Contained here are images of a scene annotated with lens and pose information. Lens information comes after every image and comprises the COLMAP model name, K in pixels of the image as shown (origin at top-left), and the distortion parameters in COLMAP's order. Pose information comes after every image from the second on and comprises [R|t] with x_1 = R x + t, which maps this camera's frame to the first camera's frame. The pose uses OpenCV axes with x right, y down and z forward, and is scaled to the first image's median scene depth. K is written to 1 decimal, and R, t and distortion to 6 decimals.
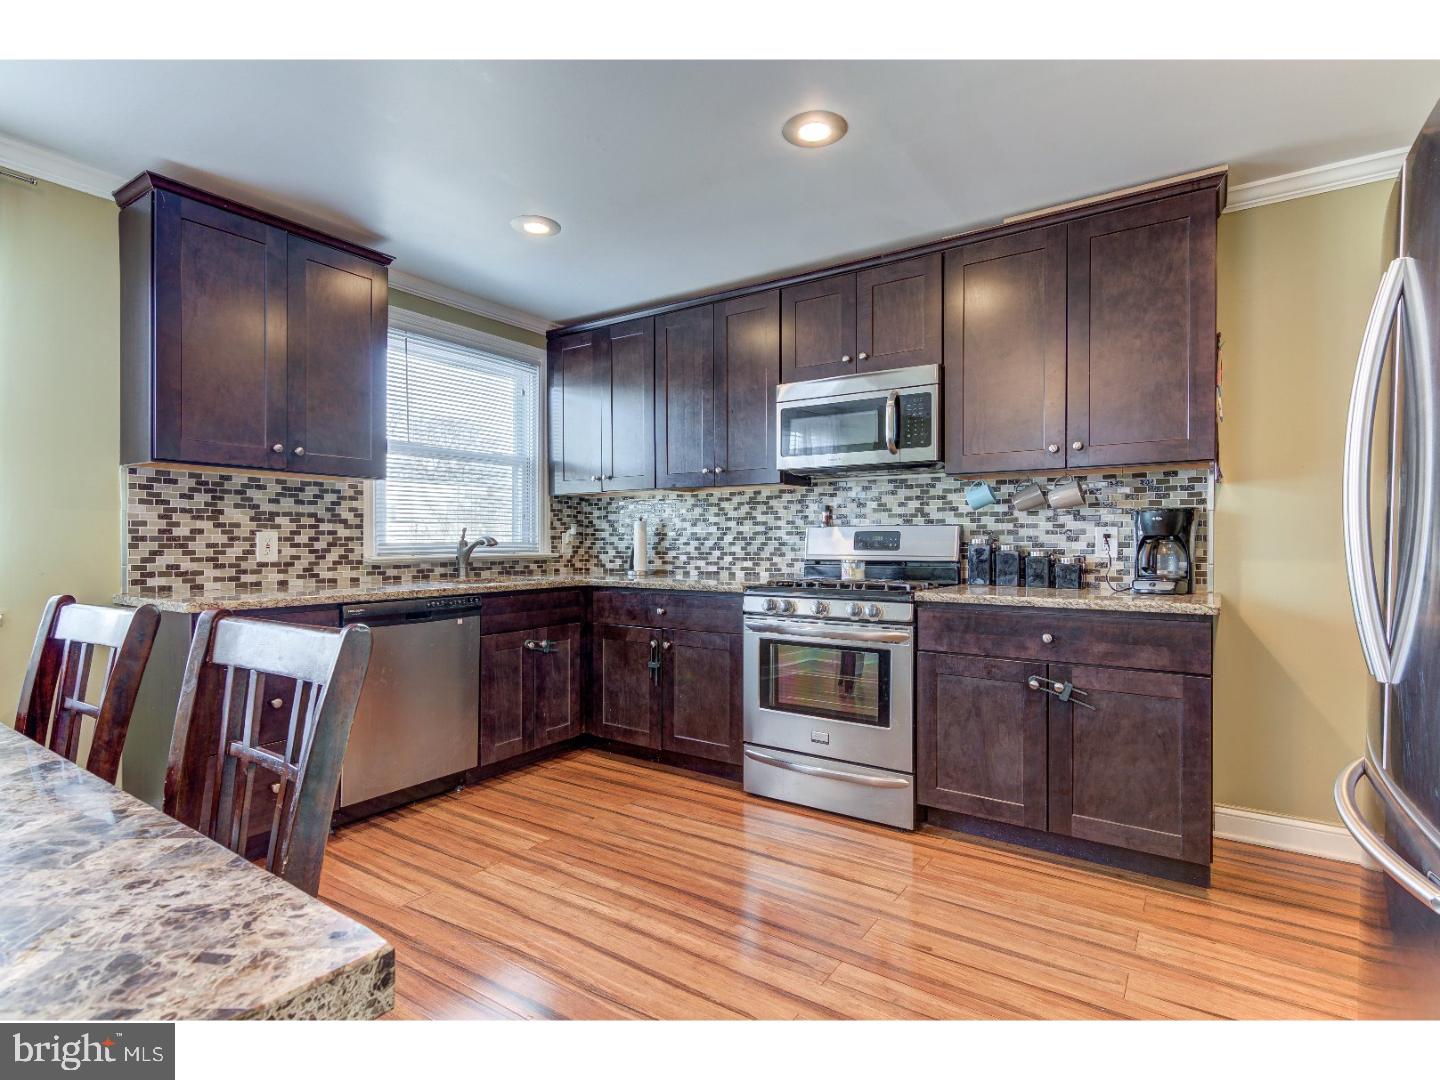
lens RADIAL K [[729.6, 0, 721.0], [0, 729.6, 546.0], [0, 0, 1]] dist [0.024109, -0.005008]
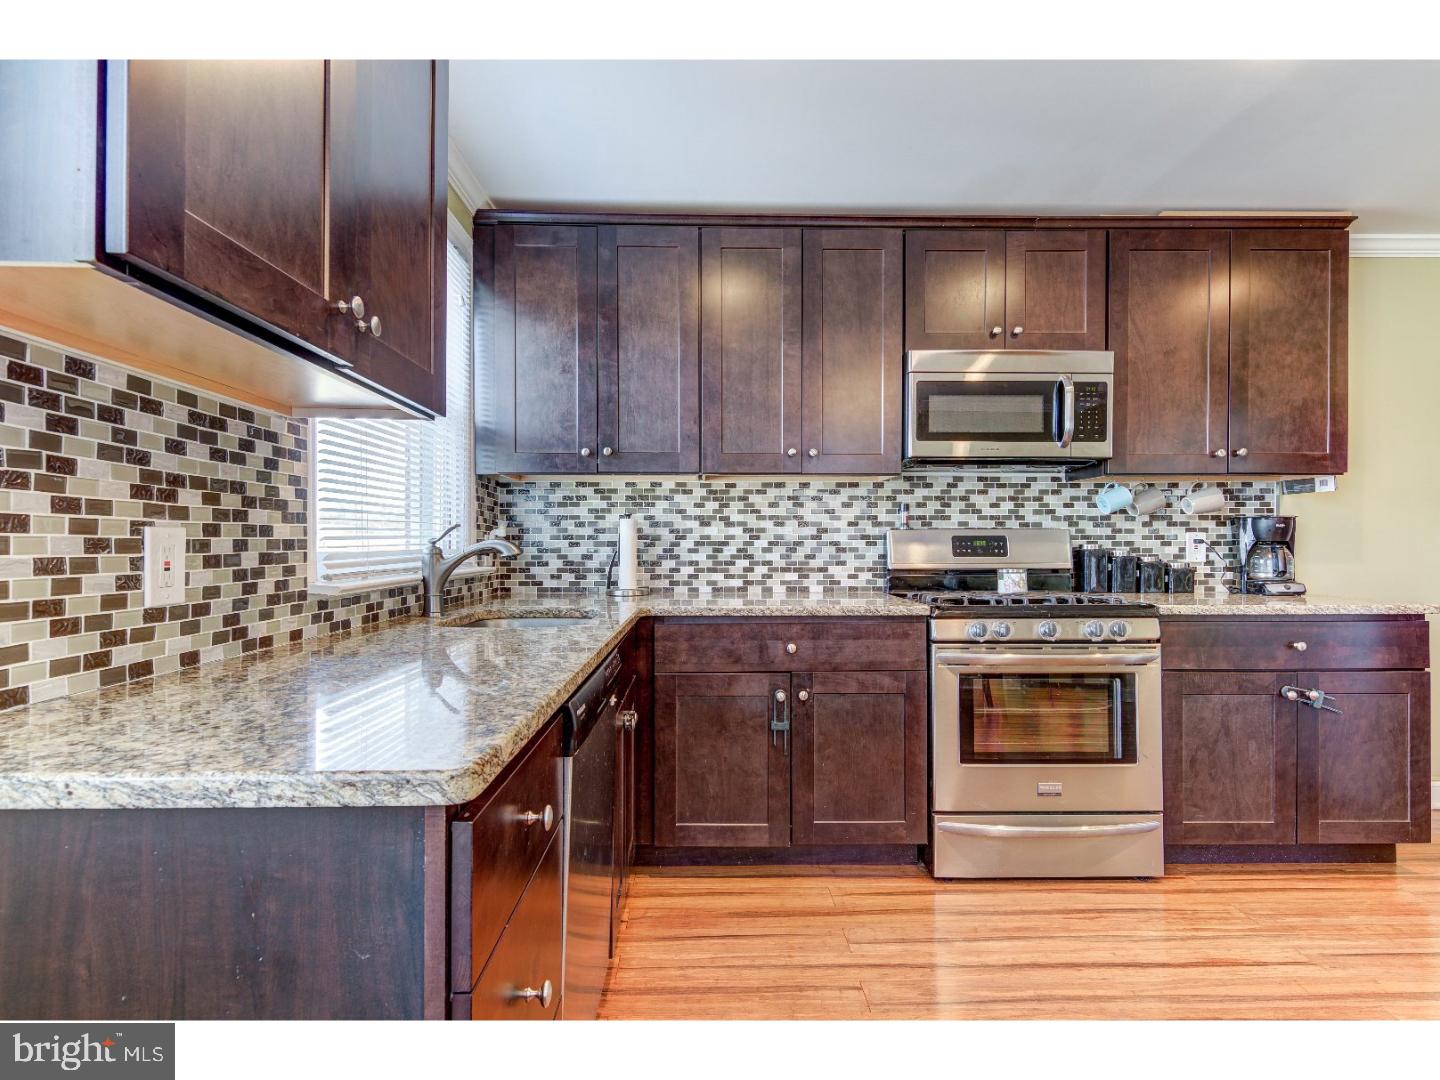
lens RADIAL K [[729.6, 0, 725.7], [0, 729.6, 544.8], [0, 0, 1]] dist [0.024109, -0.005008]
pose [[0.809497, -0.001193, 0.587123, -0.582801], [0.005093, 0.999975, -0.004991, -0.006517], [-0.587102, 0.007030, 0.809482, 0.503840]]
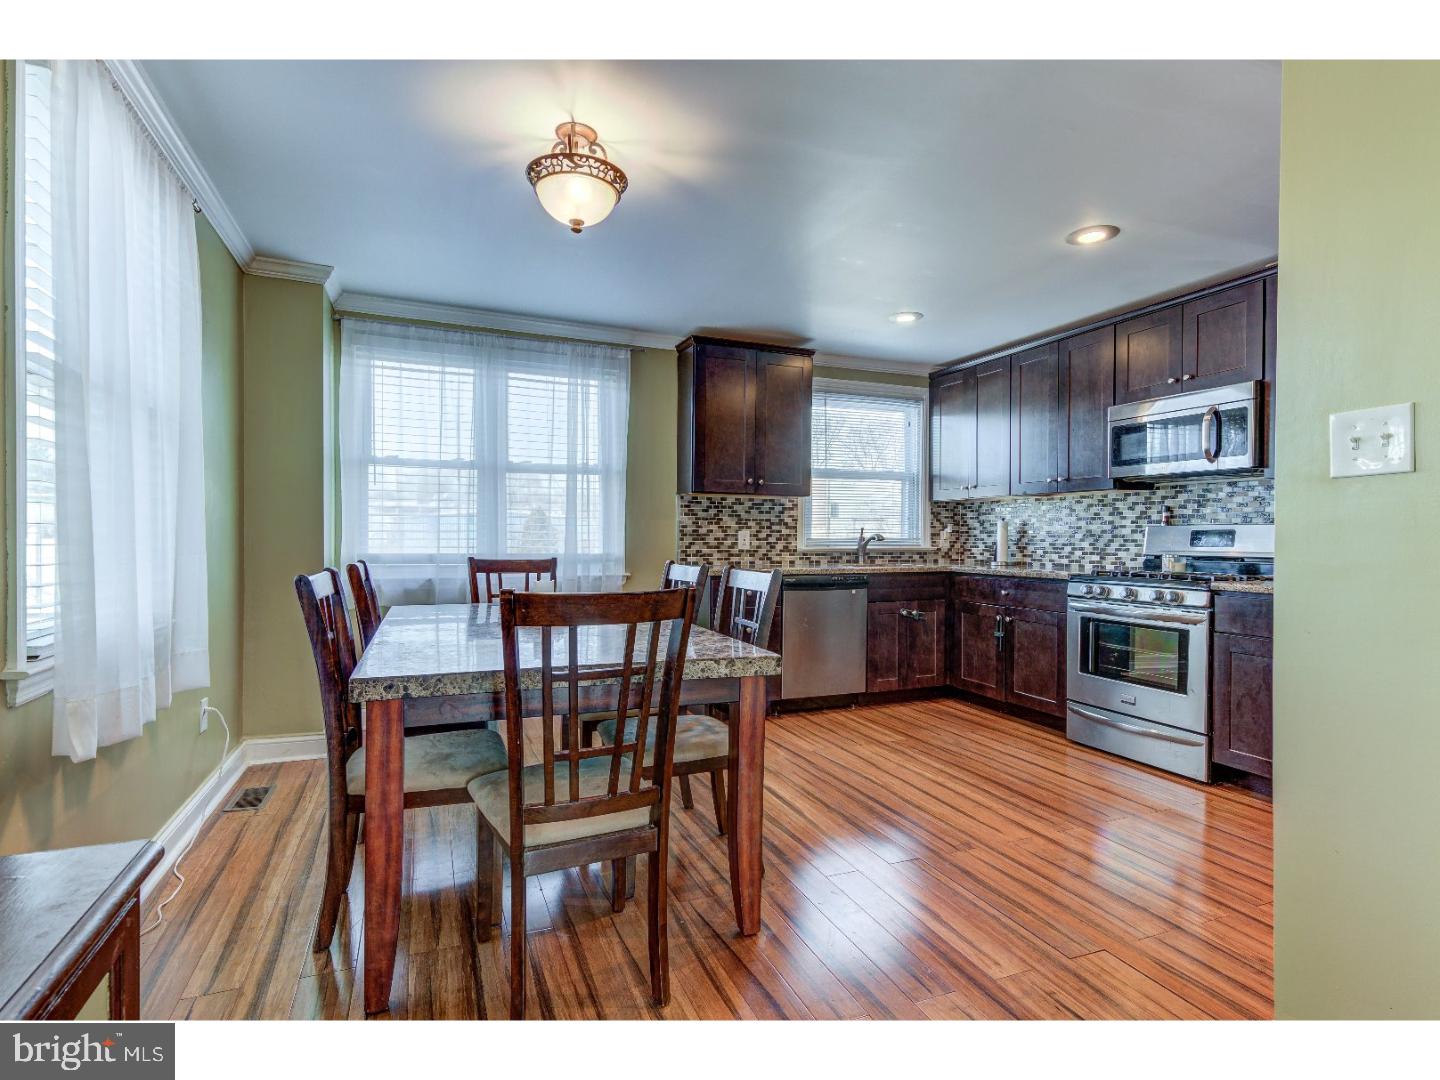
lens RADIAL K [[729.6, 0, 716.6], [0, 729.6, 545.1], [0, 0, 1]] dist [0.024109, -0.005008]
pose [[0.833911, 0.010075, -0.551807, 0.217610], [-0.007780, 0.999949, 0.006500, 0.002001], [0.551844, -0.001127, 0.833946, -0.369315]]
